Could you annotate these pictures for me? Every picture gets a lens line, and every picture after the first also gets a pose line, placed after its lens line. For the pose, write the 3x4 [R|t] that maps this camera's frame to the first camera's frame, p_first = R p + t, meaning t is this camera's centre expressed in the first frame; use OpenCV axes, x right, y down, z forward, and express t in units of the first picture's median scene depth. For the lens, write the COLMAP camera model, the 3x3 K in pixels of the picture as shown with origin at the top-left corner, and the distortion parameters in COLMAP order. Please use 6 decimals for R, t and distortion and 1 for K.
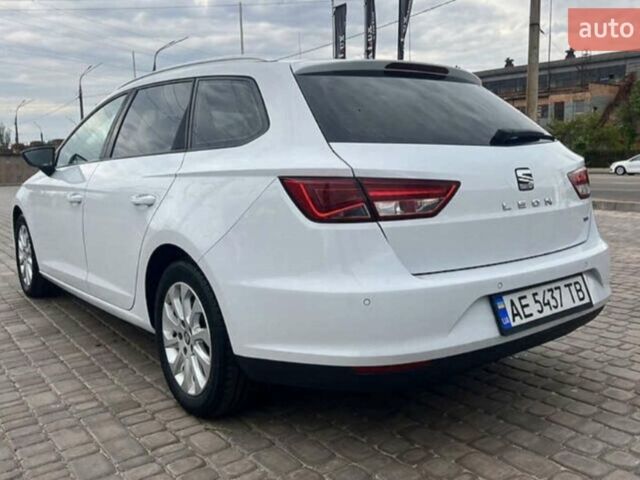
lens RADIAL K [[620.7, 0, 327.8], [0, 620.7, 247.8], [0, 0, 1]] dist [0.020563, 0.000000]
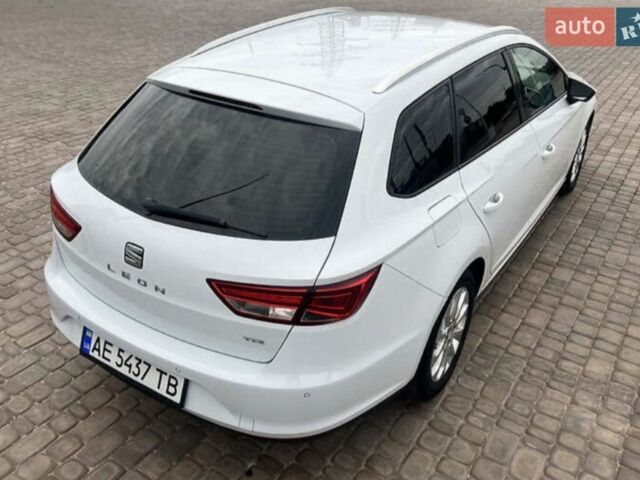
lens RADIAL K [[573.3, 0, 316.2], [0, 573.3, 236.7], [0, 0, 1]] dist [0.026648, -0.006274]
pose [[0.322351, 0.490130, -0.809854, 1.105518], [-0.160810, 0.871439, 0.463394, -0.590920], [0.932861, -0.019143, 0.359727, 0.911869]]
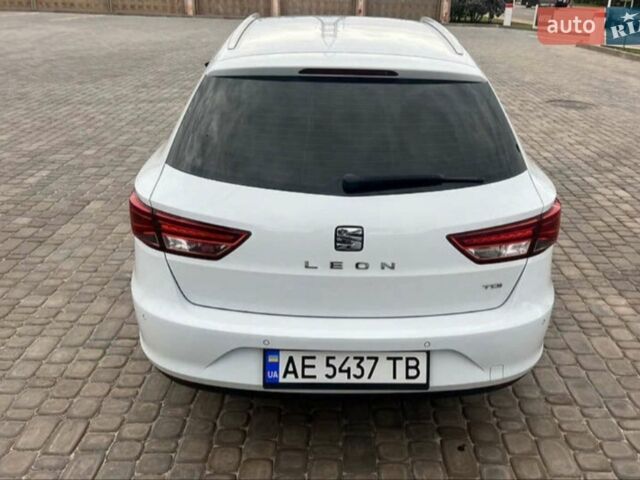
lens RADIAL K [[540.4, 0, 327.8], [0, 540.4, 230.2], [0, 0, 1]] dist [0.048662, -0.015784]
pose [[0.785553, 0.284219, -0.549660, 0.693108], [-0.127344, 0.943516, 0.305878, -0.344121], [0.605549, -0.170287, 0.777375, 0.367667]]
